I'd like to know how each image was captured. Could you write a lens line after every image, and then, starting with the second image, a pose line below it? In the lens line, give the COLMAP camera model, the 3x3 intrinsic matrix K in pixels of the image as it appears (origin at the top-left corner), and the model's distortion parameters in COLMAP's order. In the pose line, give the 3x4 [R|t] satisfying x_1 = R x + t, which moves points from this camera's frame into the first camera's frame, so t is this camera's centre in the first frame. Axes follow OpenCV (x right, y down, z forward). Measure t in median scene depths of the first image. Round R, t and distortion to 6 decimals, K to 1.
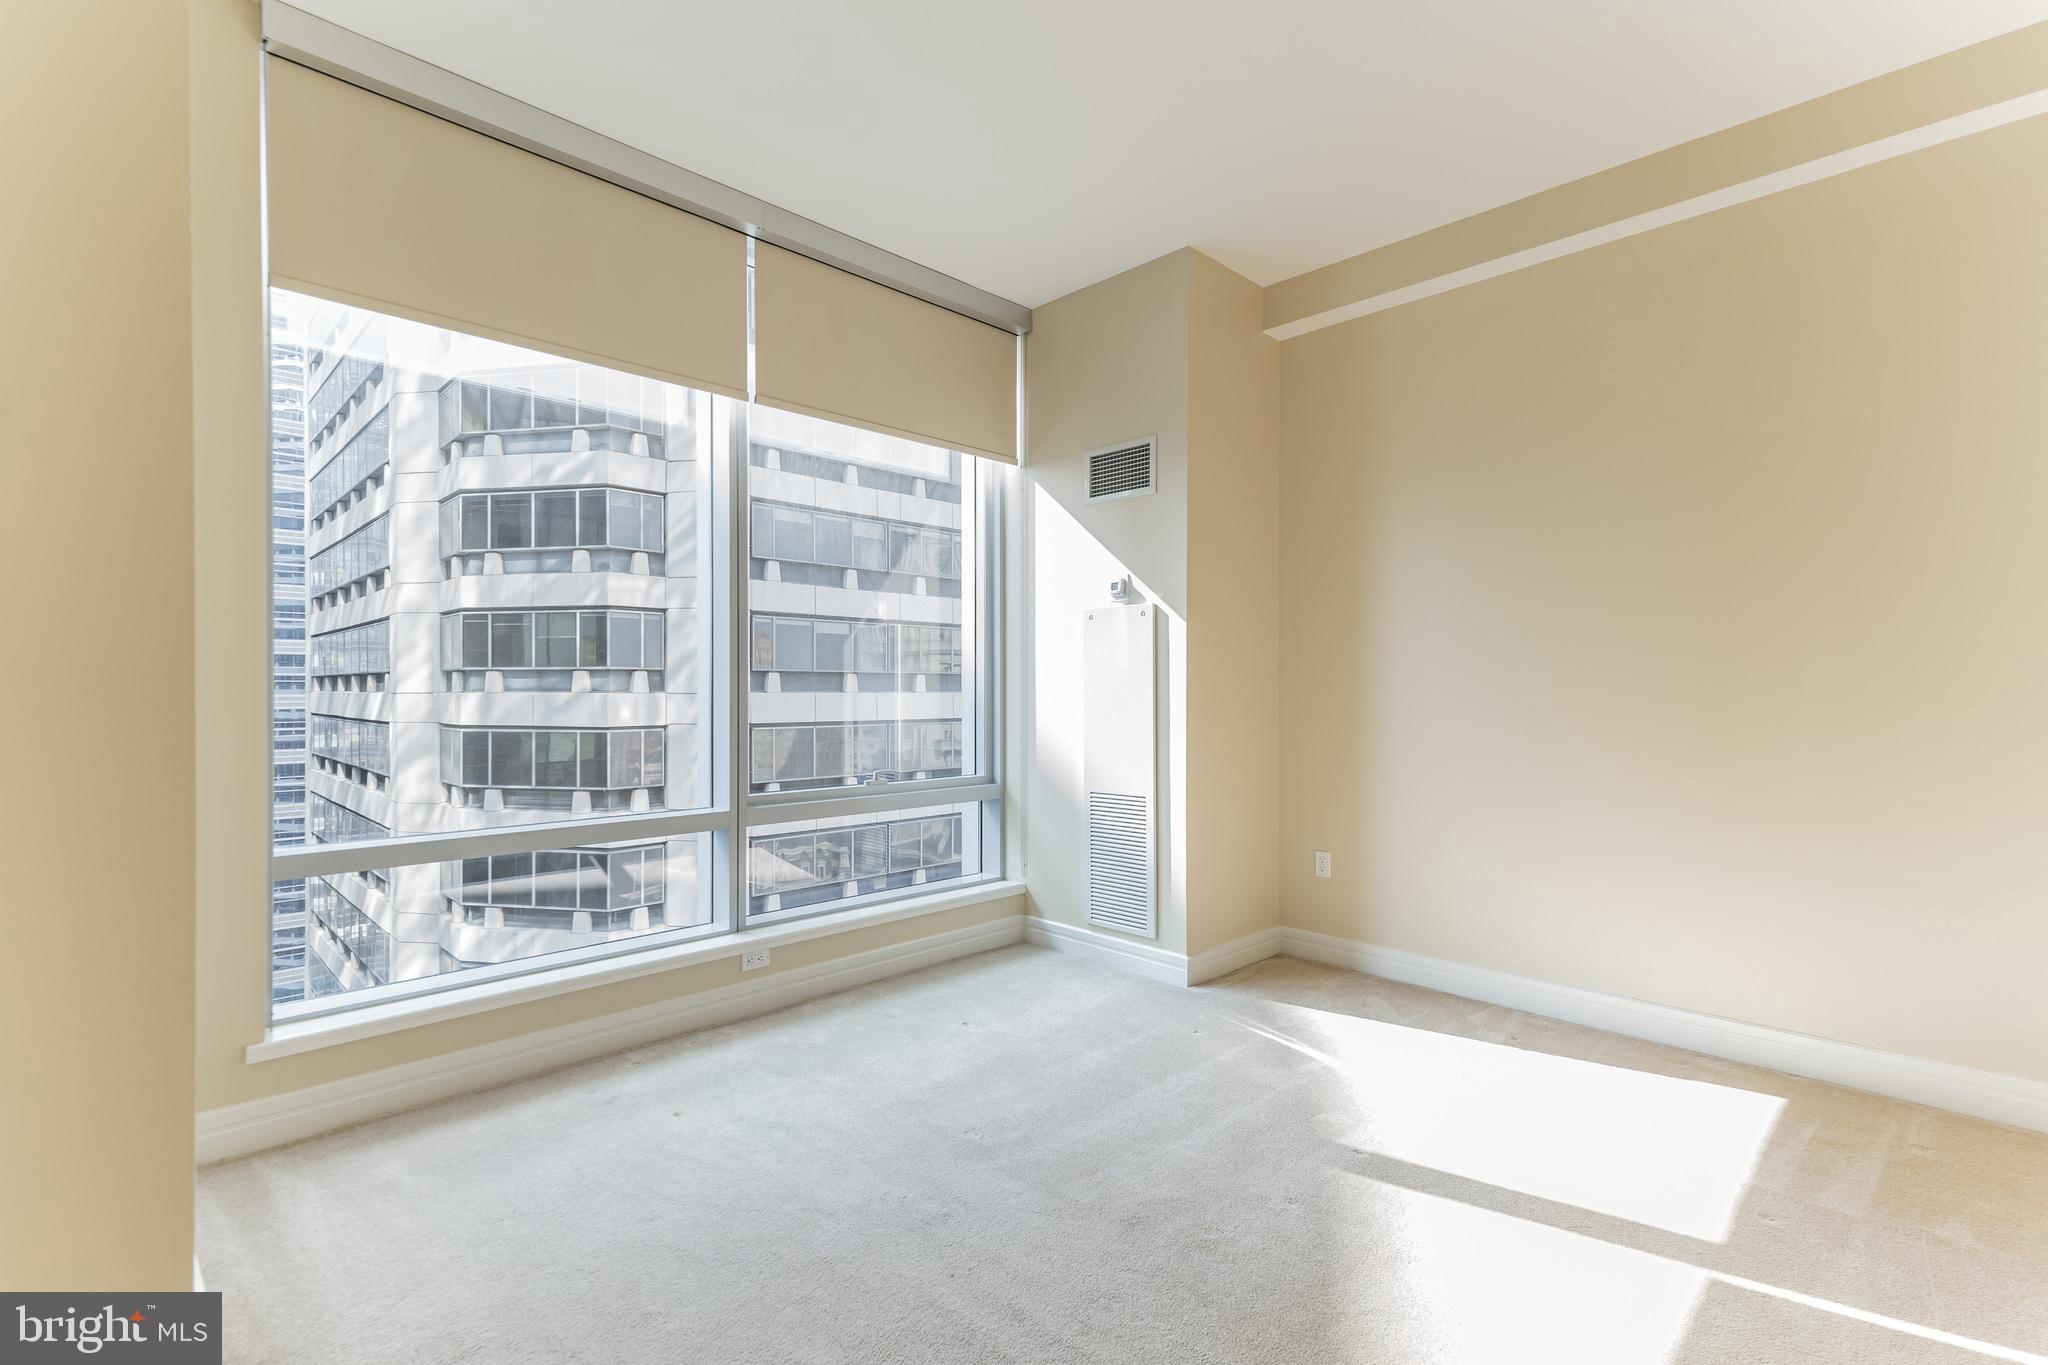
lens RADIAL K [[936.9, 0, 1026.1], [0, 936.9, 688.9], [0, 0, 1]] dist [0.024903, -0.000853]
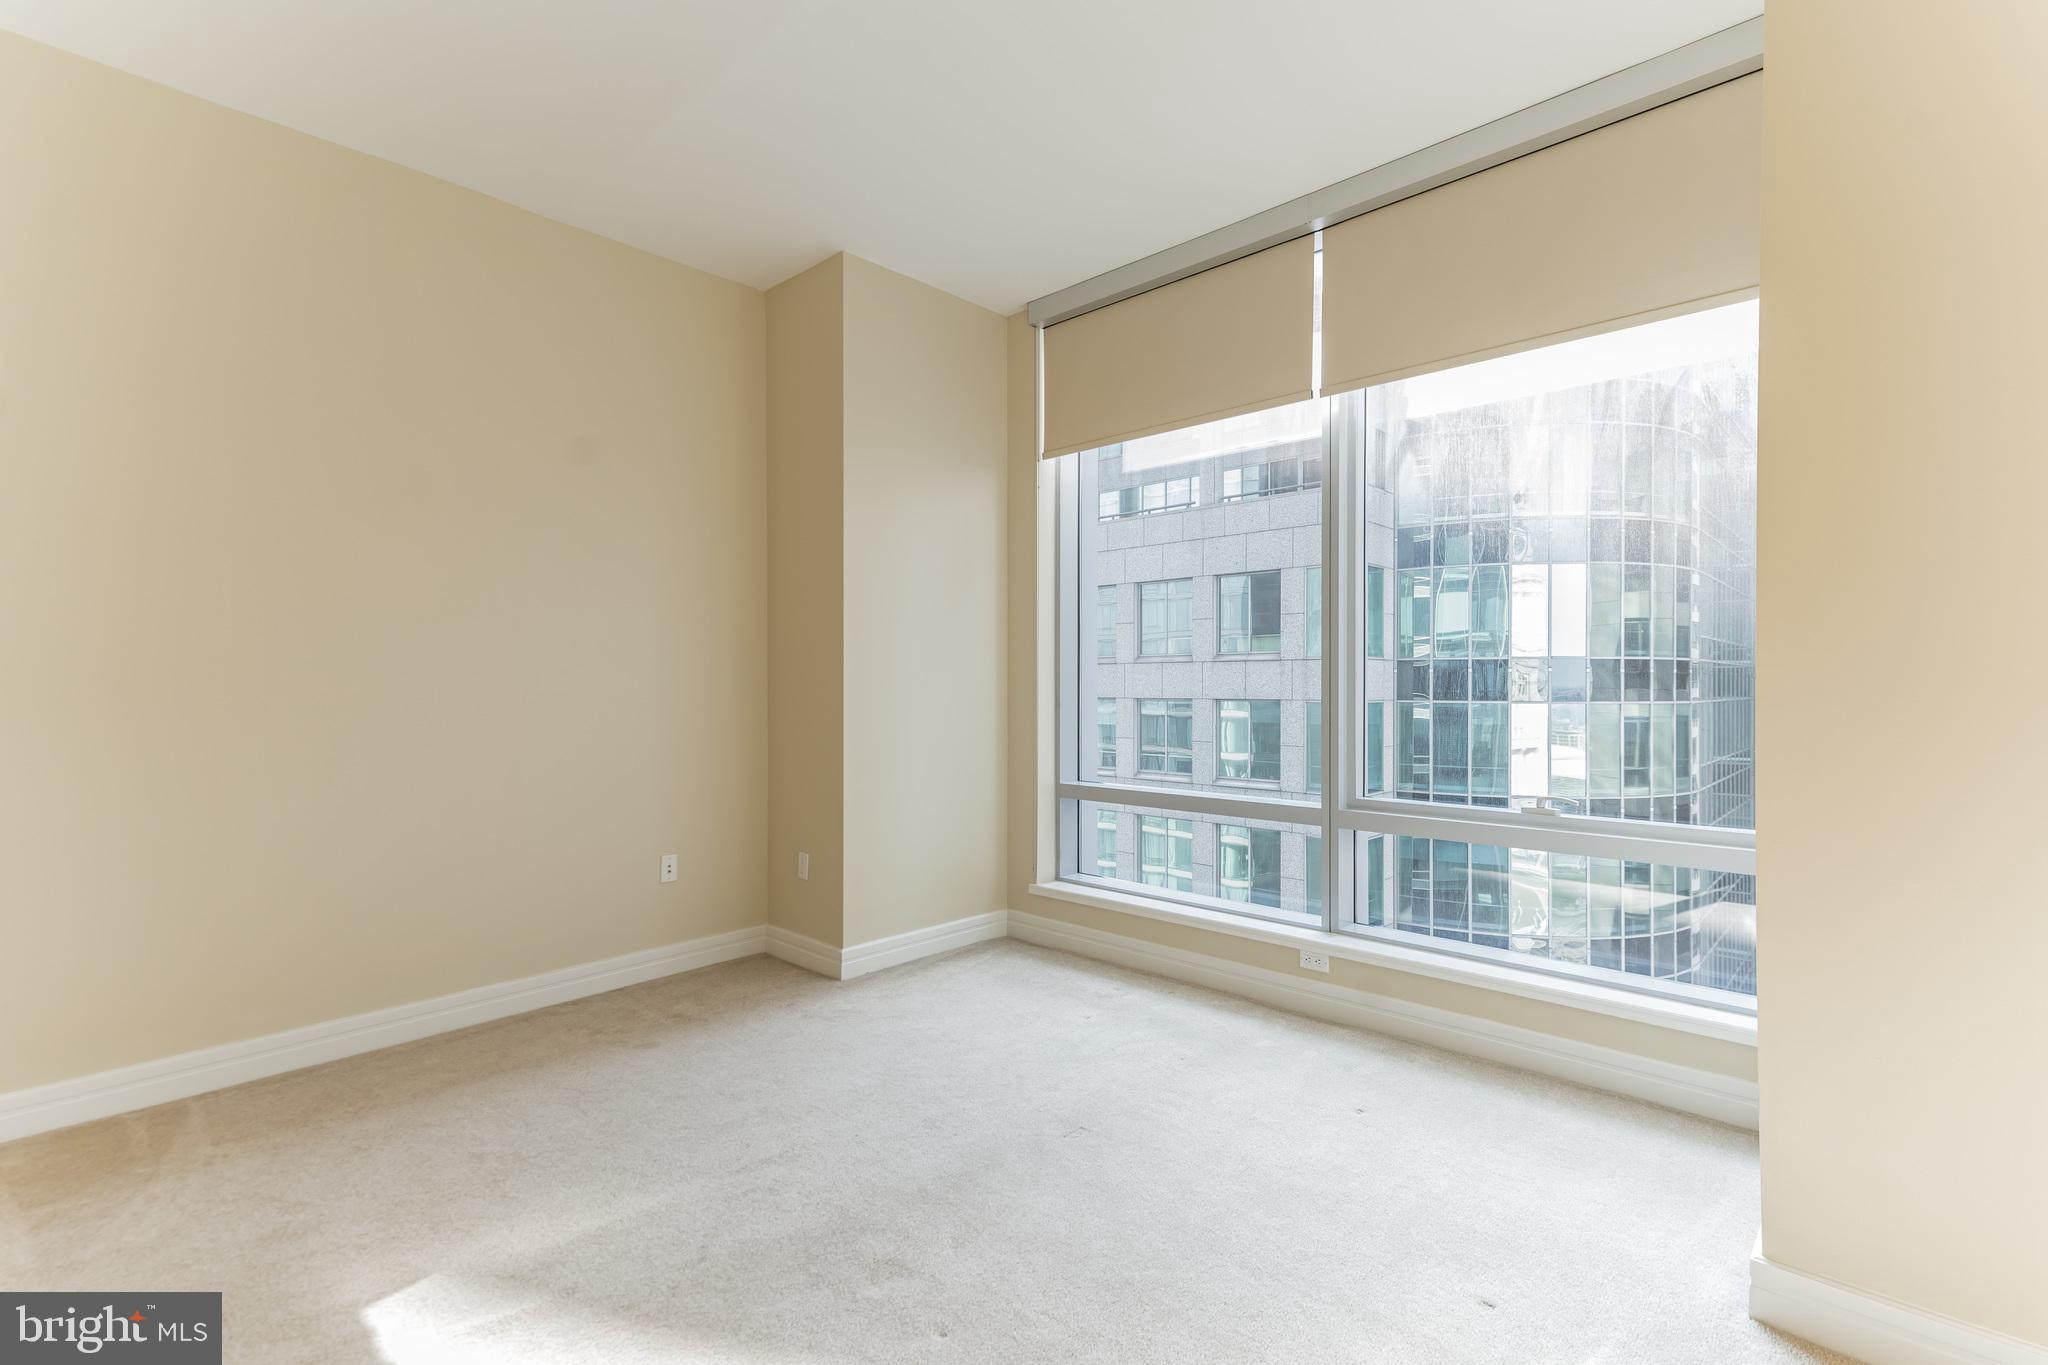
lens RADIAL K [[936.9, 0, 1028.2], [0, 936.9, 685.7], [0, 0, 1]] dist [0.024903, -0.000853]
pose [[0.034205, -0.001509, -0.999414, 0.712376], [0.001325, 0.999998, -0.001464, -0.000756], [0.999414, -0.001274, 0.034206, 0.683964]]
